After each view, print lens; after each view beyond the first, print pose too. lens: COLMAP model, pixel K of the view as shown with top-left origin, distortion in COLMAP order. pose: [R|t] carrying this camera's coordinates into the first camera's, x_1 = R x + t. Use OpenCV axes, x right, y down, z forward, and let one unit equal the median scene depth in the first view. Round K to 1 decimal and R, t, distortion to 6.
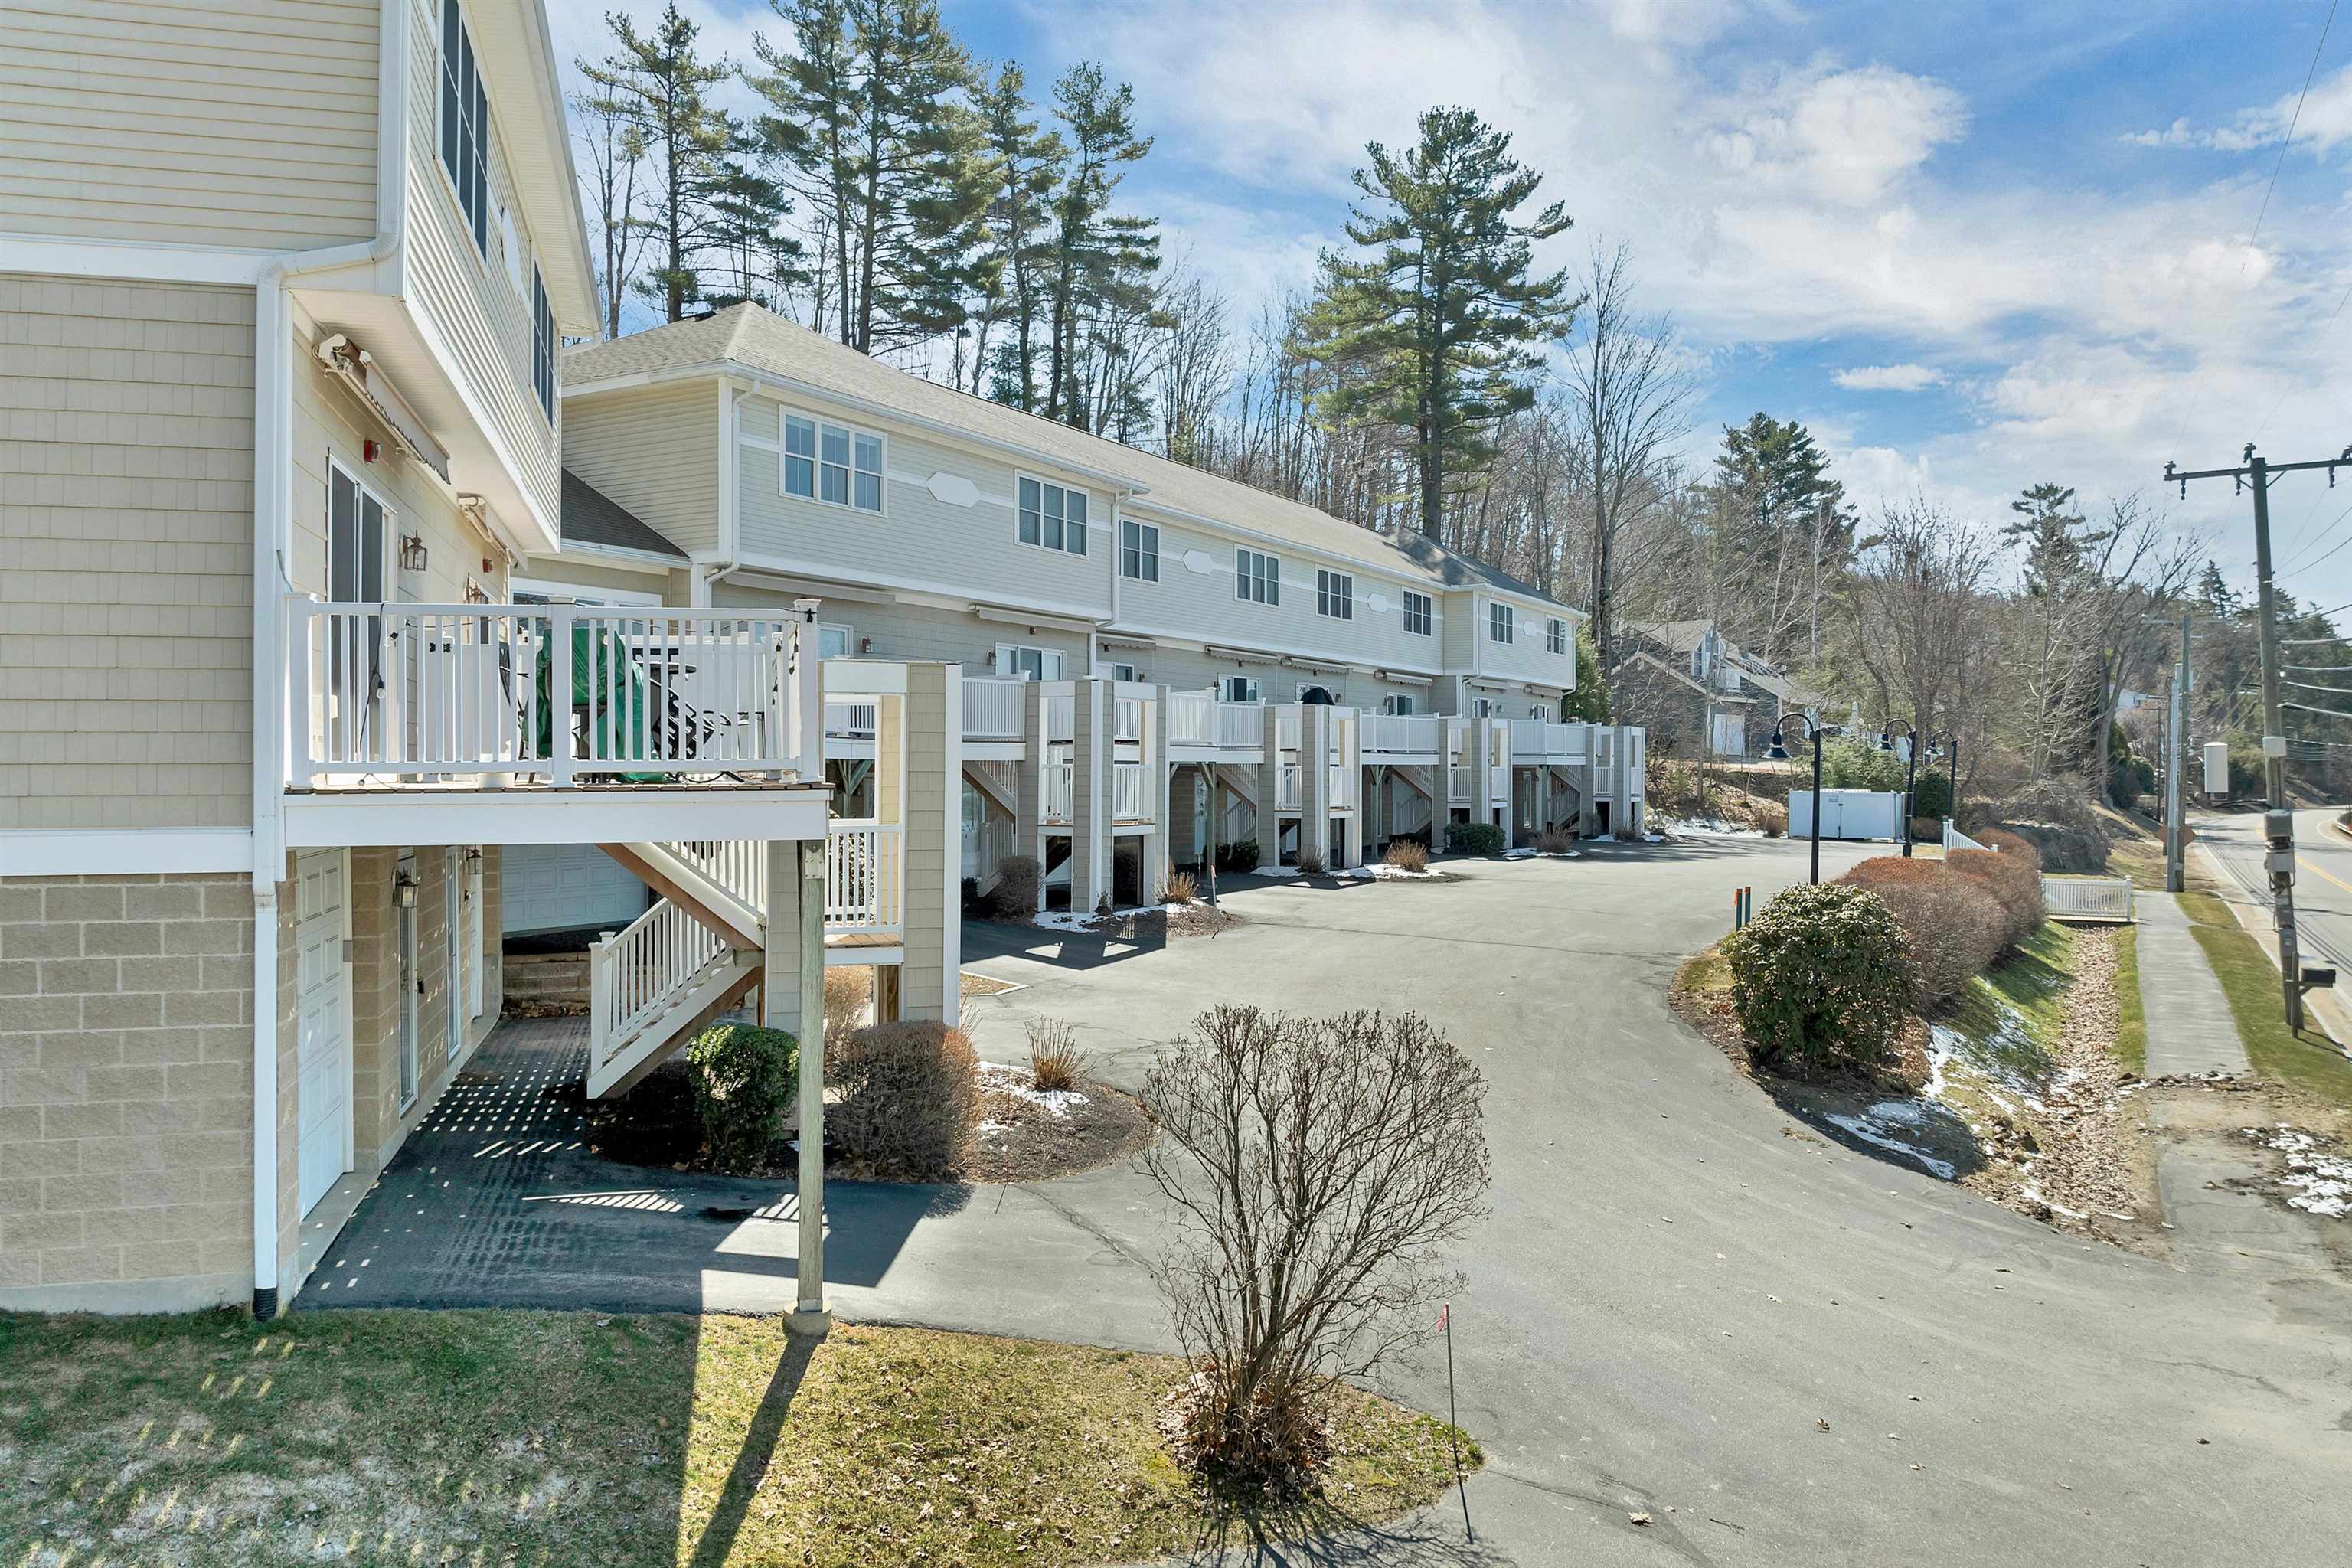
lens RADIAL K [[1649.5, 0, 1176.0], [0, 1649.5, 784.0], [0, 0, 1]] dist [-0.034752, -0.000603]
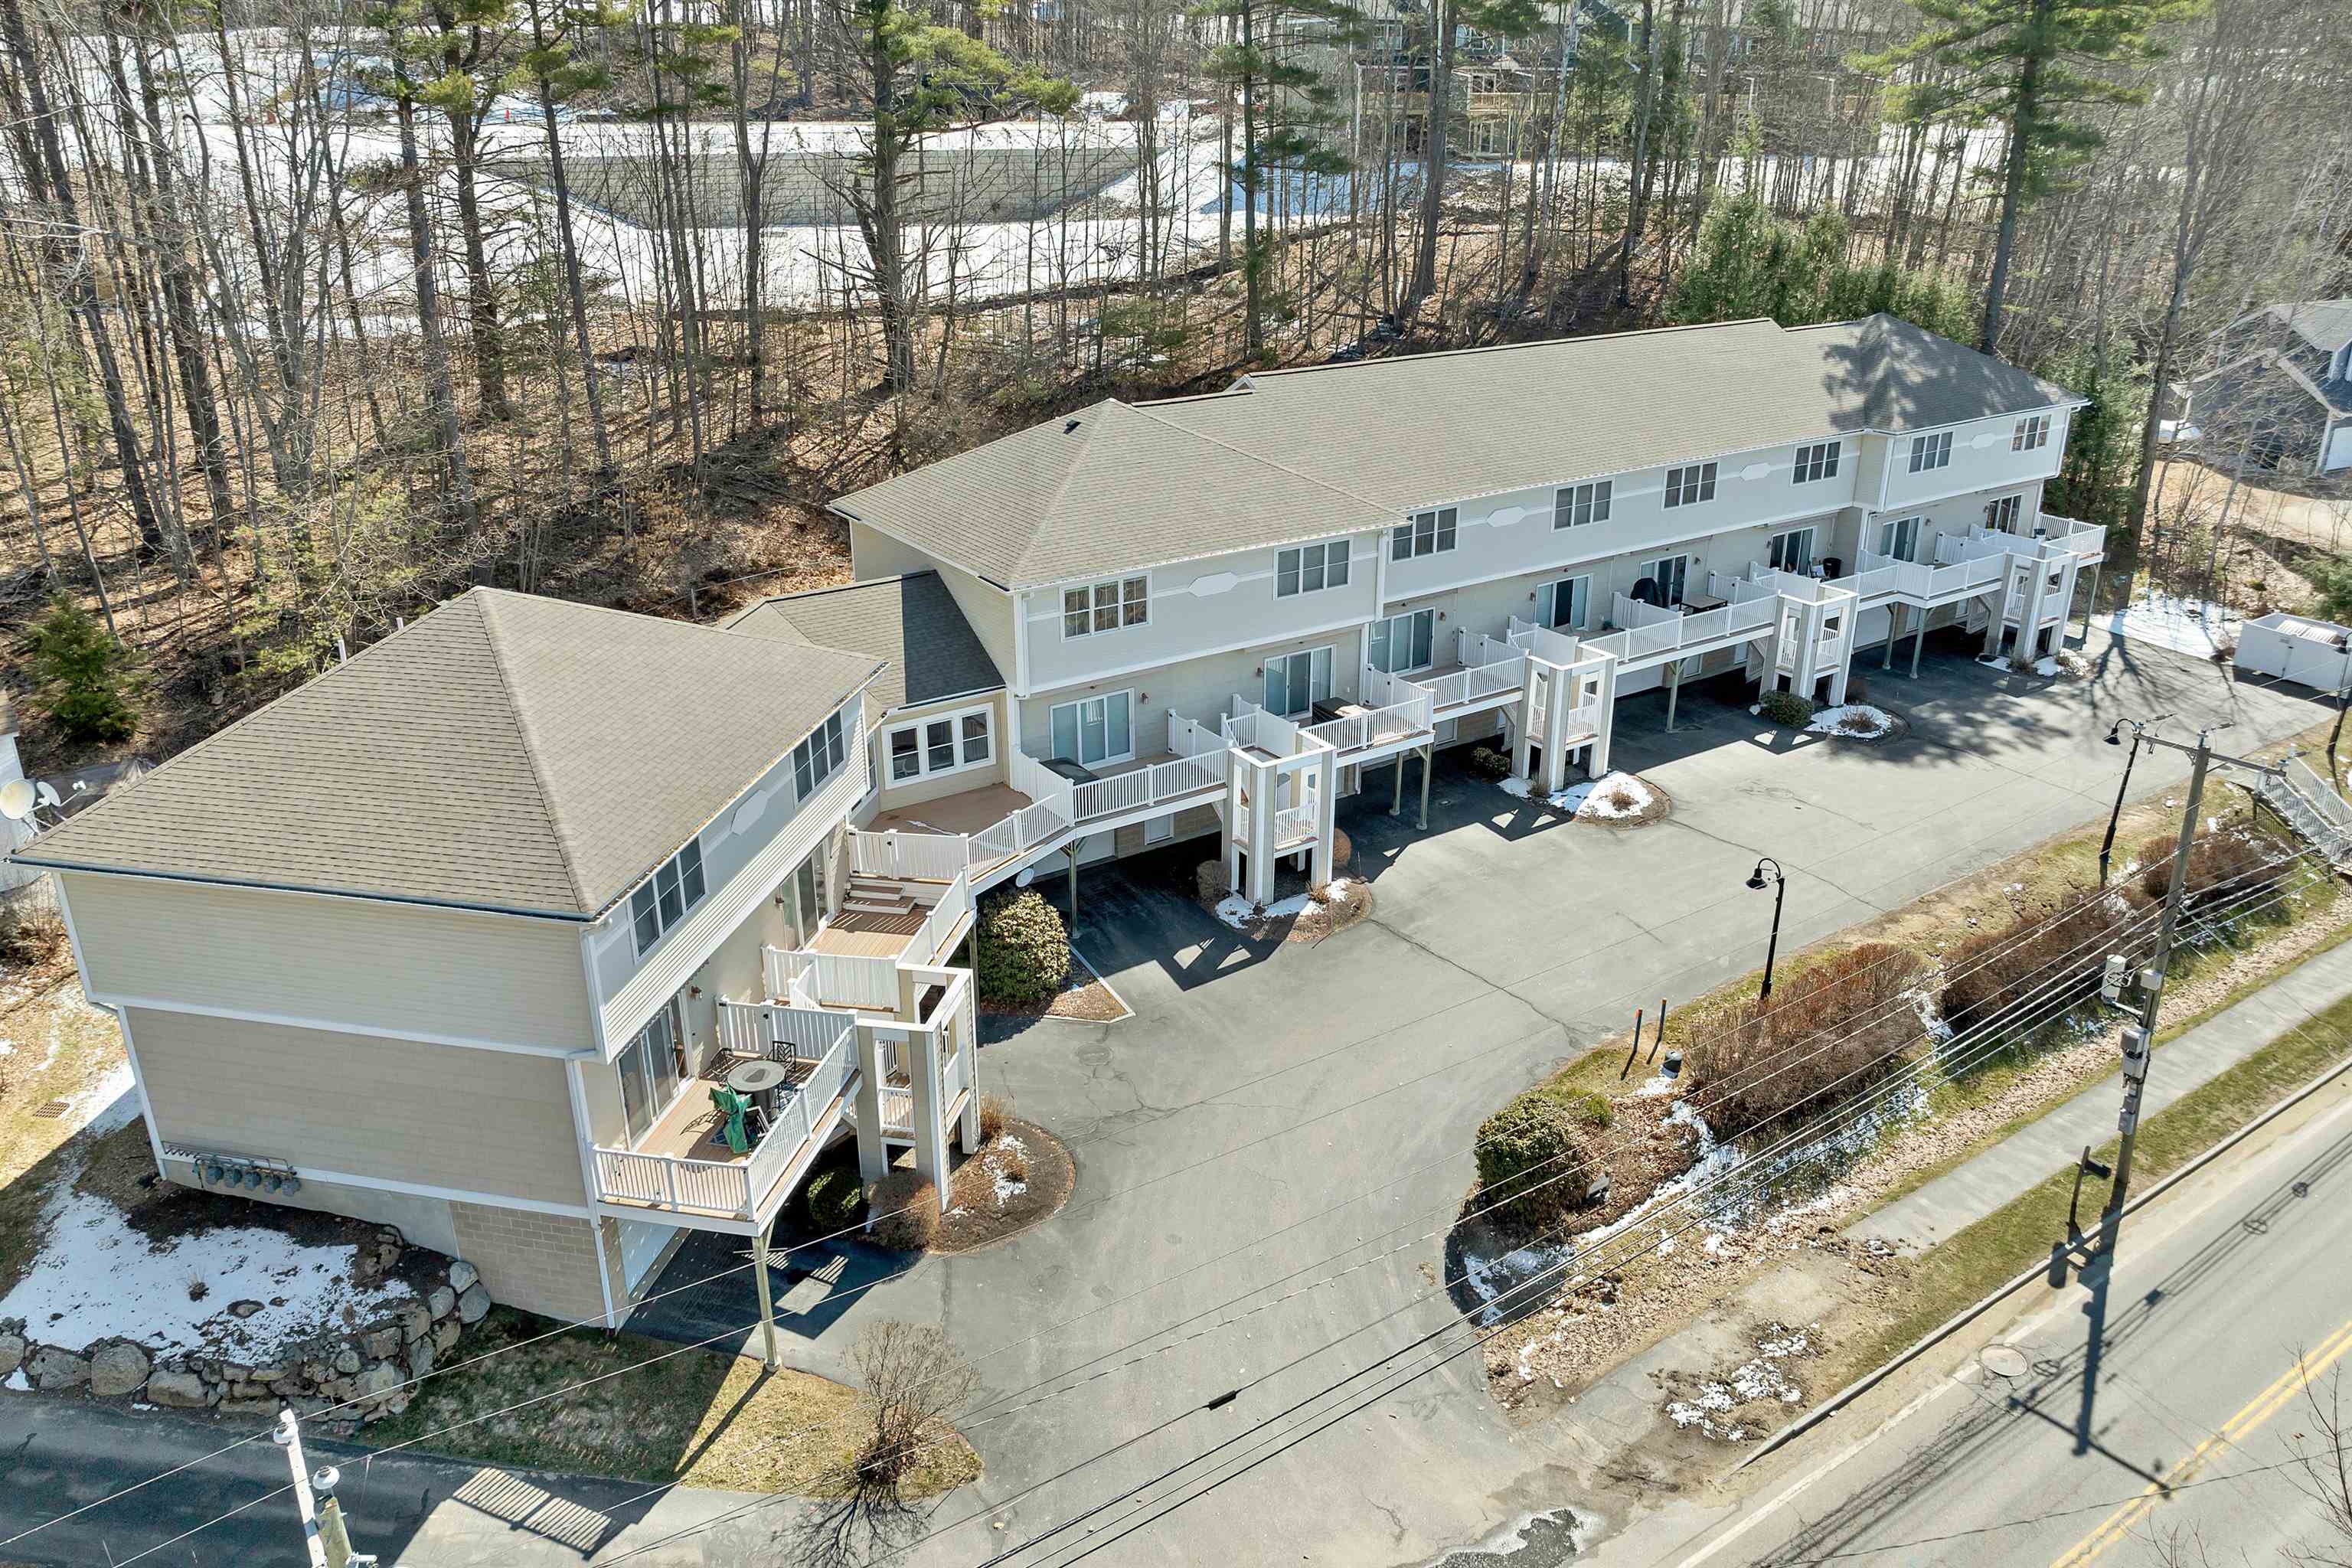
lens RADIAL K [[1624.9, 0, 1182.5], [0, 1624.9, 723.1], [0, 0, 1]] dist [-0.034124, -0.000304]
pose [[0.885107, 0.156494, -0.438286, 1.469997], [0.004955, 0.938545, 0.345122, -1.693929], [0.465360, -0.307642, 0.829938, -0.681612]]
